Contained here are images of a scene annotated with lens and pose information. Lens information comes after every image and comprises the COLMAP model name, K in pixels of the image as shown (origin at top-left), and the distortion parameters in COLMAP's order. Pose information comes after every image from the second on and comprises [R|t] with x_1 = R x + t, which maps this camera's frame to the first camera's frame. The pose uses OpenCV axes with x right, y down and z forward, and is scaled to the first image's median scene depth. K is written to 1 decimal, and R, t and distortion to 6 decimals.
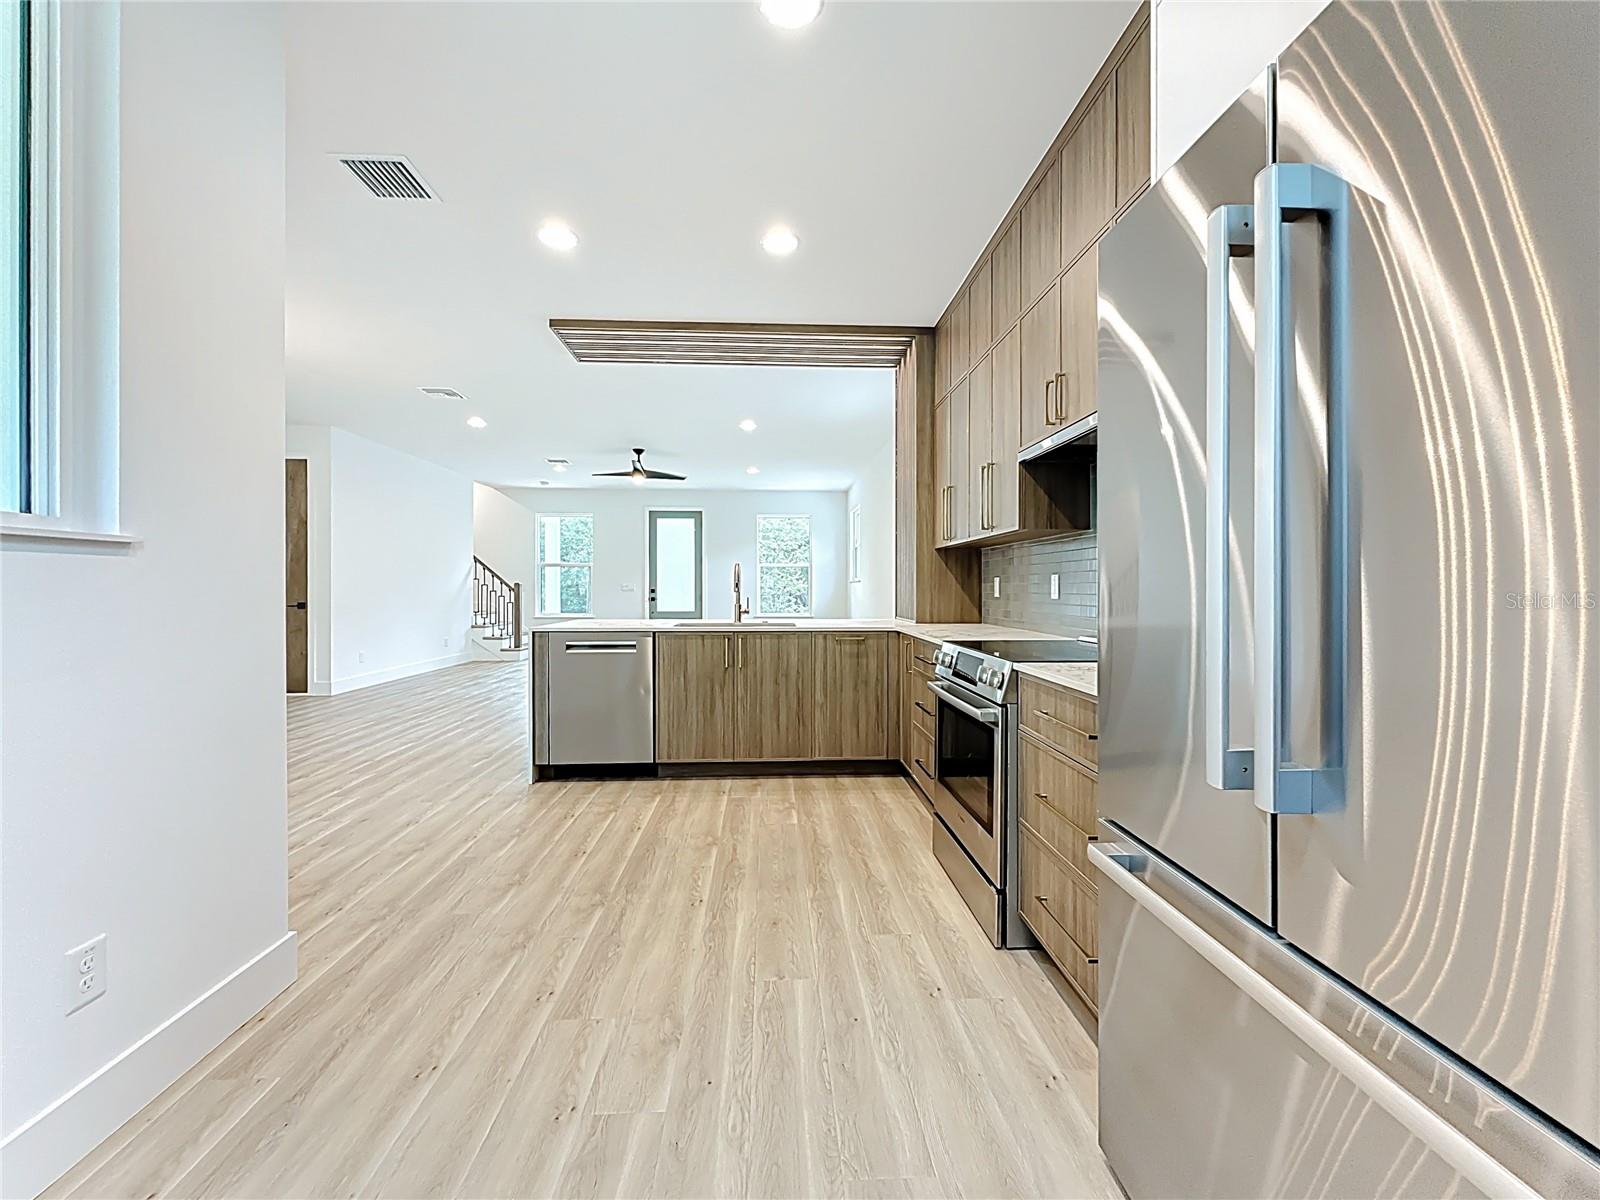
lens RADIAL K [[655.8, 0, 799.4], [0, 655.8, 582.6], [0, 0, 1]] dist [0.004978, -0.001678]
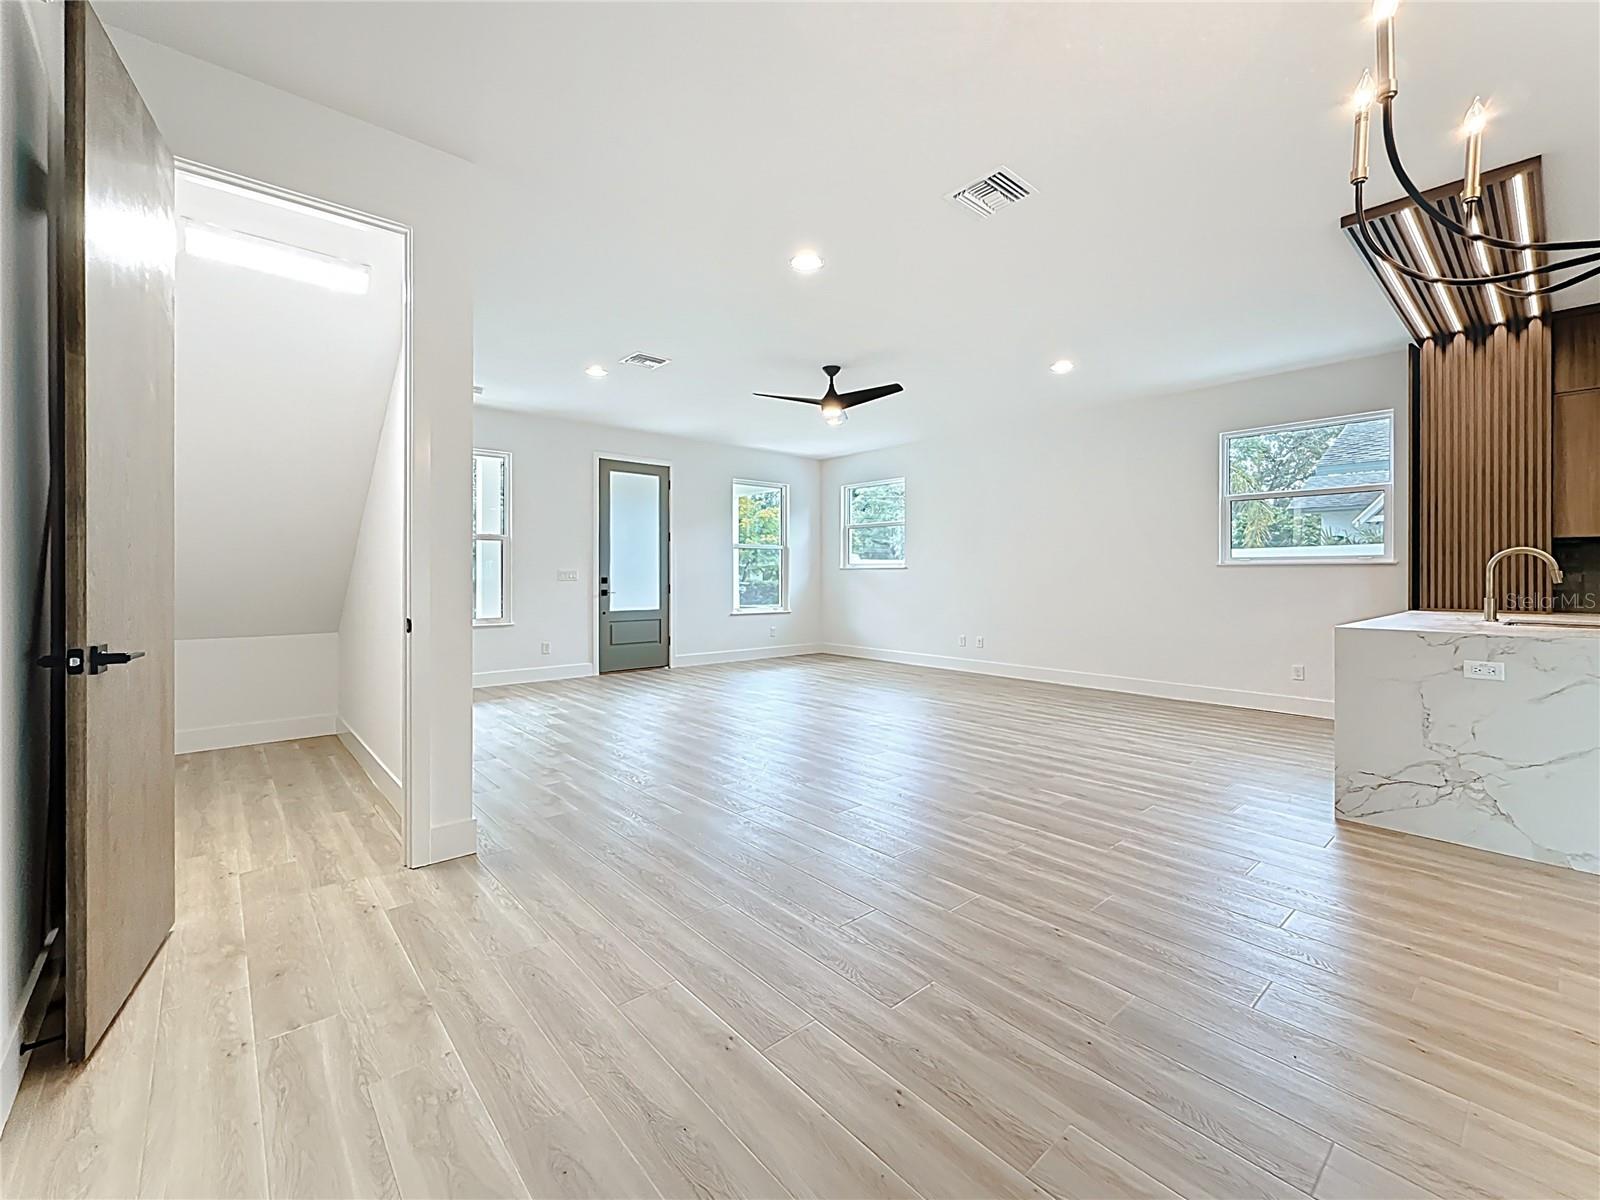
lens RADIAL K [[668.5, 0, 811.6], [0, 668.5, 580.4], [0, 0, 1]] dist [-0.000103, 0.000418]
pose [[0.779086, -0.003333, 0.626908, -1.424841], [-0.006209, 0.999896, 0.013032, 0.006138], [-0.626886, -0.014045, 0.778984, 1.005473]]
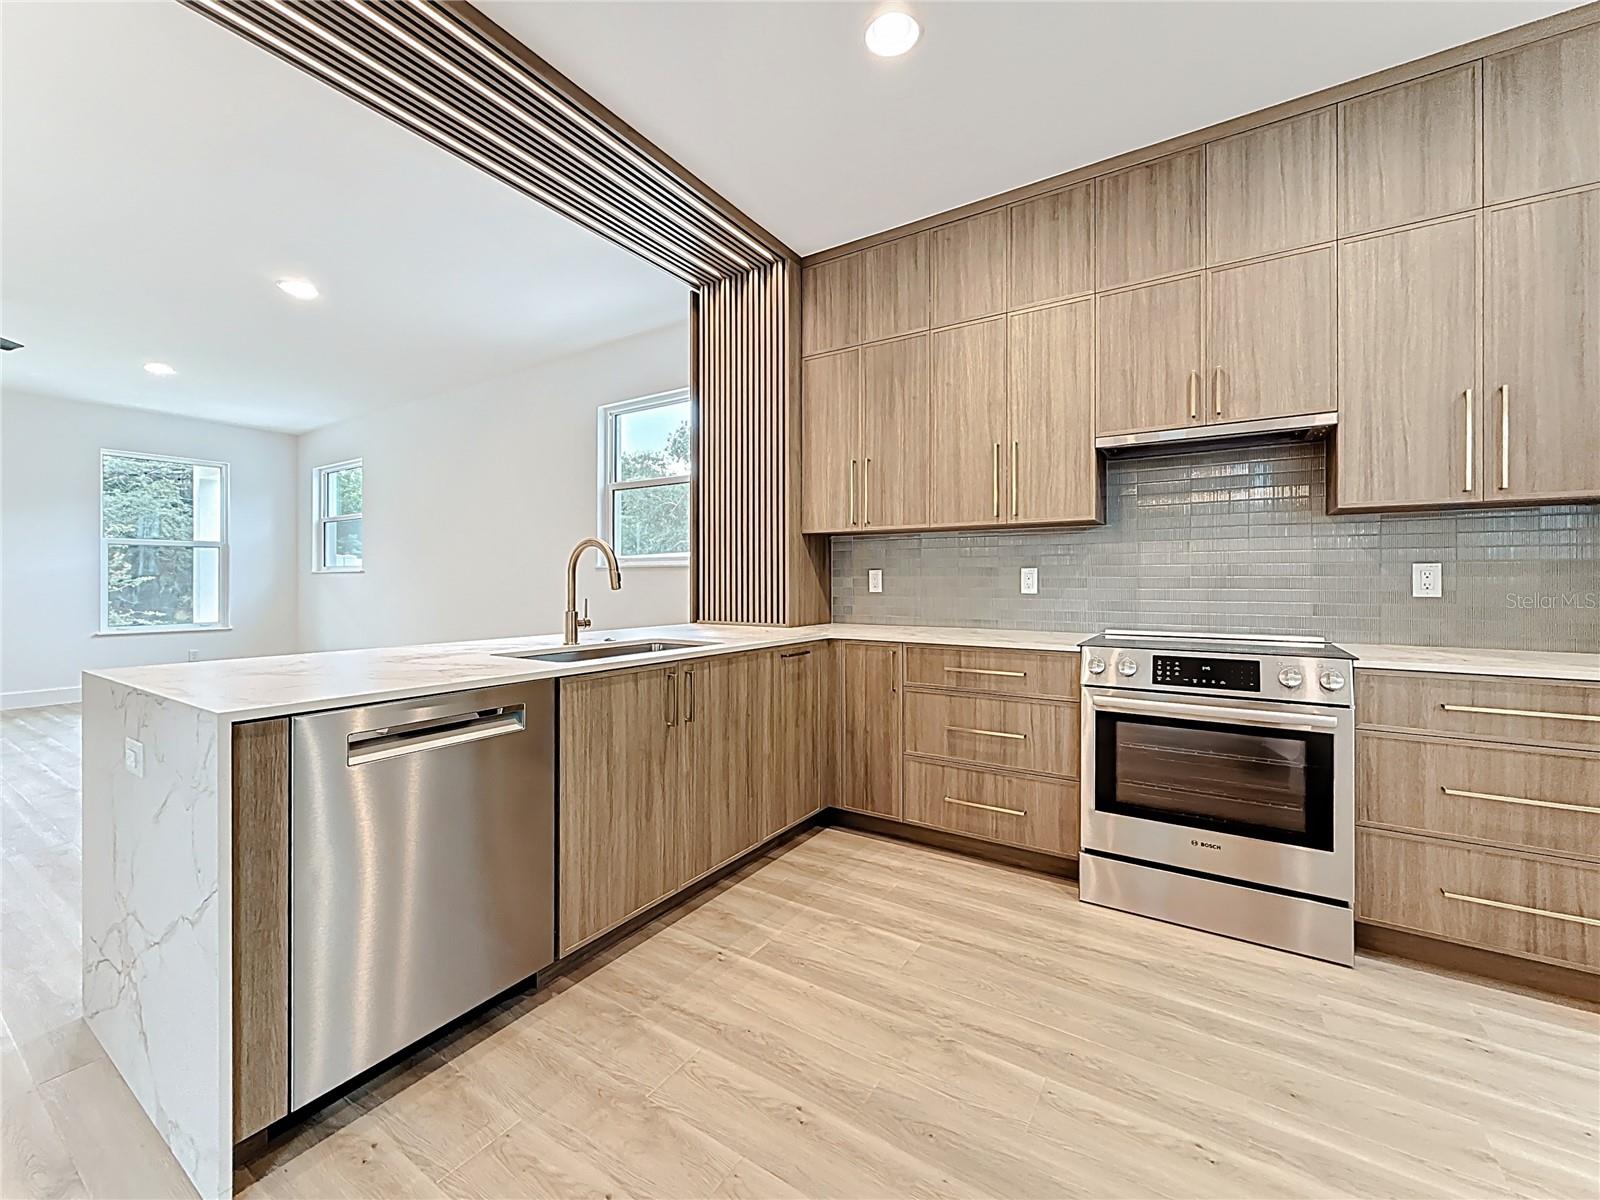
lens RADIAL K [[655.8, 0, 800.7], [0, 655.8, 577.7], [0, 0, 1]] dist [0.004978, -0.001678]
pose [[0.584201, 0.004500, 0.811597, -0.494689], [-0.005990, 0.999981, -0.001233, 0.003475], [-0.811587, -0.004141, 0.584217, 0.584160]]
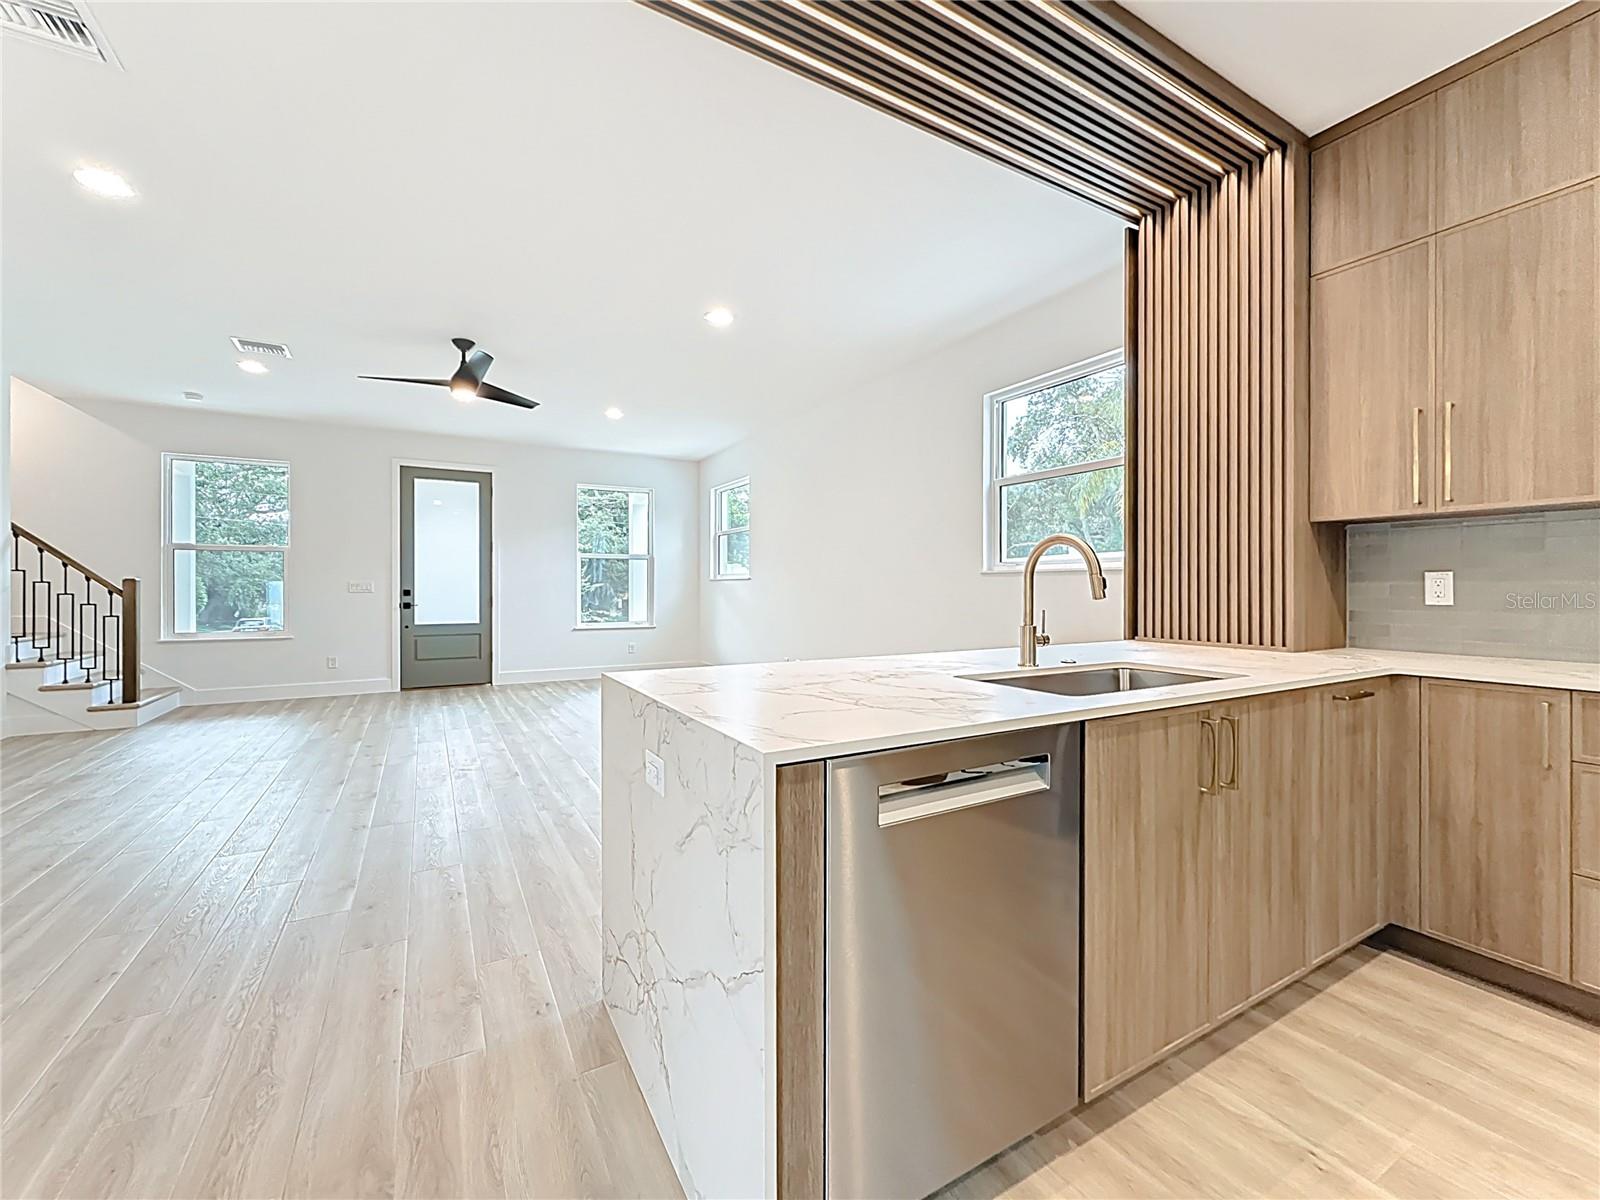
lens RADIAL K [[655.8, 0, 802.4], [0, 655.8, 587.9], [0, 0, 1]] dist [0.004978, -0.001678]
pose [[0.891060, 0.001038, 0.453885, -0.502144], [-0.004686, 0.999965, 0.006913, 0.004667], [-0.453862, -0.008287, 0.891034, 0.756371]]
